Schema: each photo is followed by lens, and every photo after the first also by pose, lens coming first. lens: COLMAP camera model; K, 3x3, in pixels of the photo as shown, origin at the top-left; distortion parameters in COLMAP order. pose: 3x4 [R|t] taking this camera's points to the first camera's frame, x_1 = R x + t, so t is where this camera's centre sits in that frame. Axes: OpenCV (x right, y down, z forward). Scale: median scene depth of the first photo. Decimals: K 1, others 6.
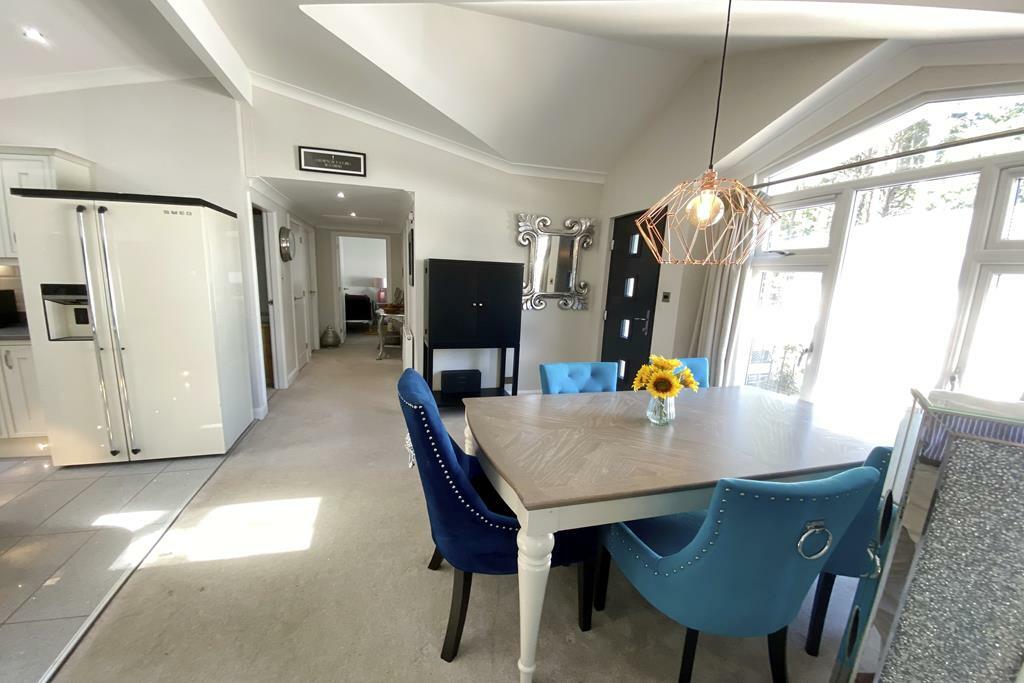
lens RADIAL K [[411.9, 0, 503.3], [0, 411.9, 356.5], [0, 0, 1]] dist [0.000735, -0.012909]
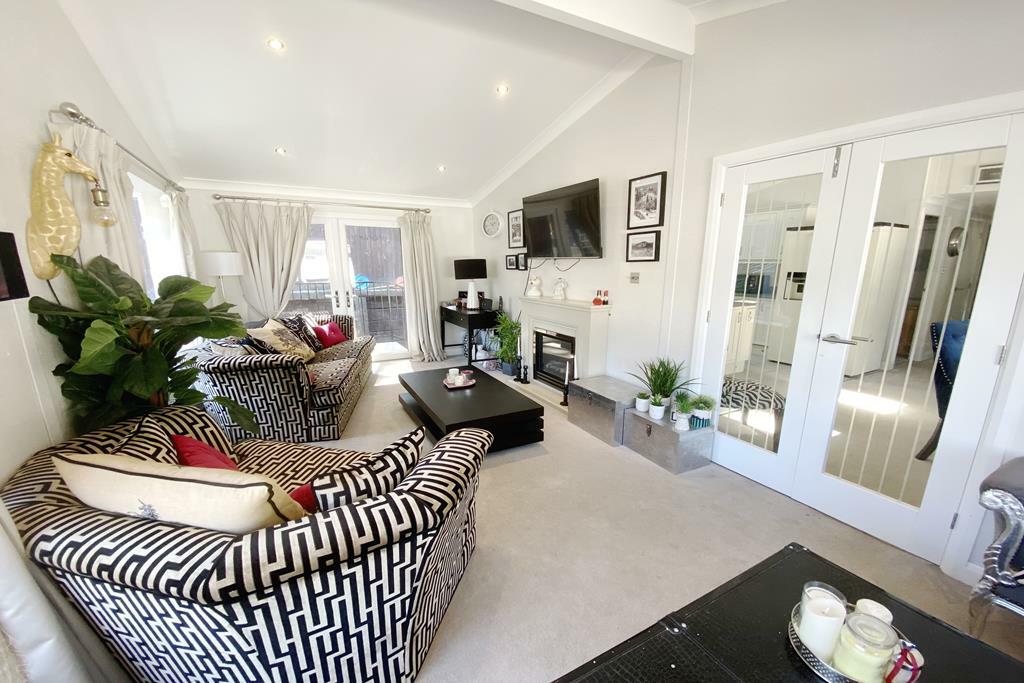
lens RADIAL K [[412.8, 0, 511.1], [0, 412.8, 357.3], [0, 0, 1]] dist [0.030459, -0.023513]
pose [[0.213448, 0.186867, -0.958916, 0.644266], [-0.182089, 0.971946, 0.148875, 0.174813], [0.959835, 0.142831, 0.241487, -0.765097]]
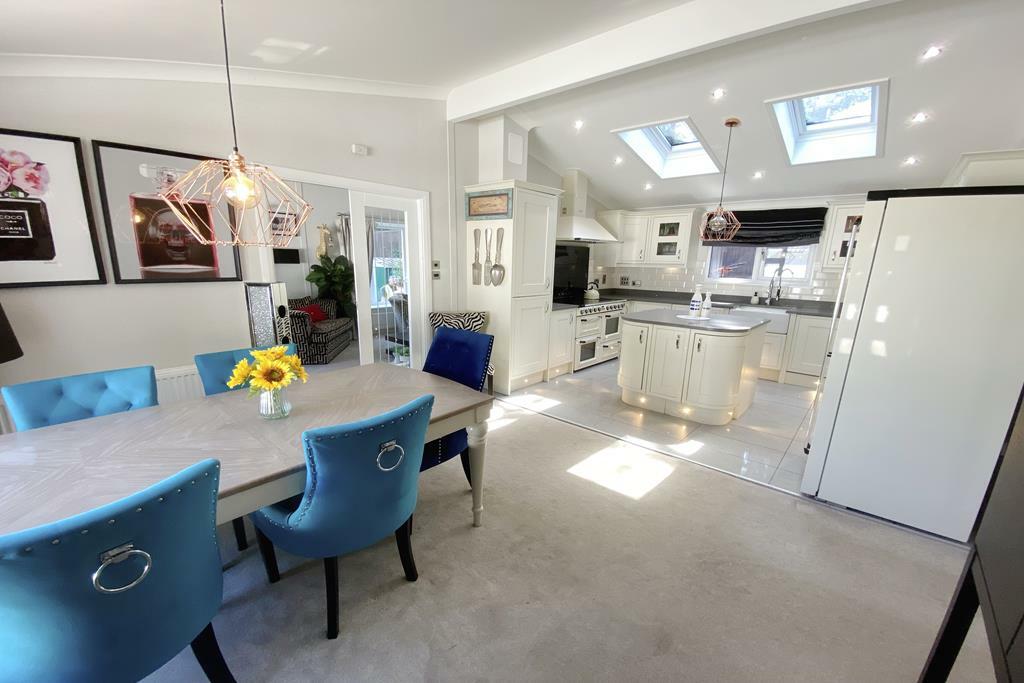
lens RADIAL K [[412.8, 0, 511.1], [0, 412.8, 357.3], [0, 0, 1]] dist [0.030459, -0.023513]
pose [[-0.839782, 0.070829, -0.538283, 0.302764], [-0.157485, 0.917048, 0.366363, -0.271020], [0.519580, 0.392437, -0.758966, 1.363136]]
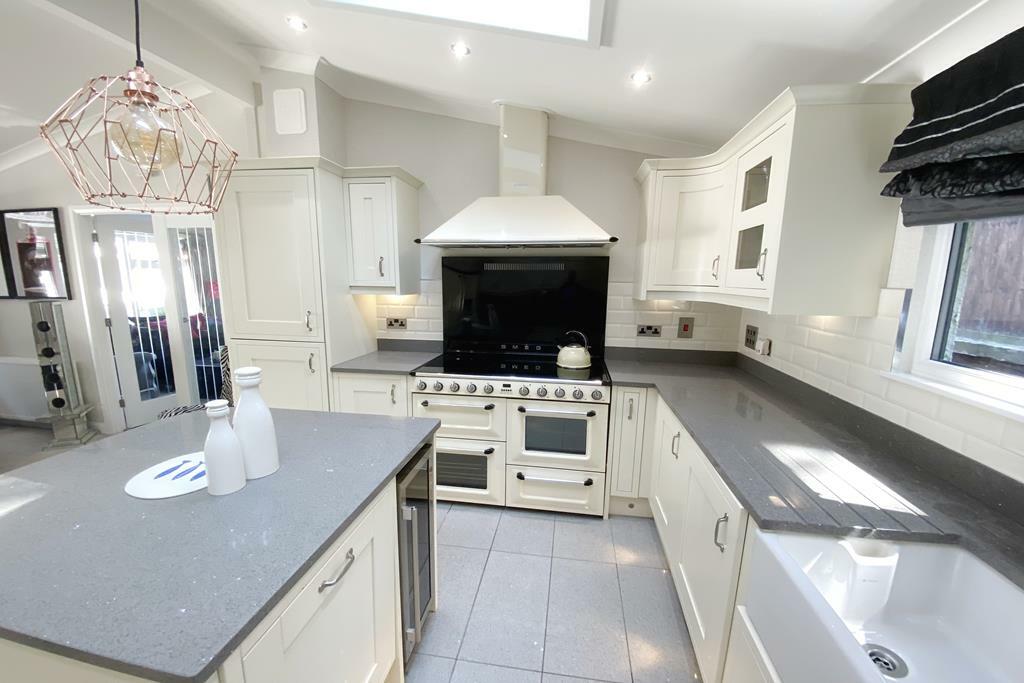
lens RADIAL K [[412.8, 0, 511.1], [0, 412.8, 357.3], [0, 0, 1]] dist [0.030459, -0.023513]
pose [[-0.903998, -0.127703, 0.408018, -1.561020], [0.038838, 0.925873, 0.375833, -0.224698], [-0.425768, 0.355599, -0.832028, 0.682622]]
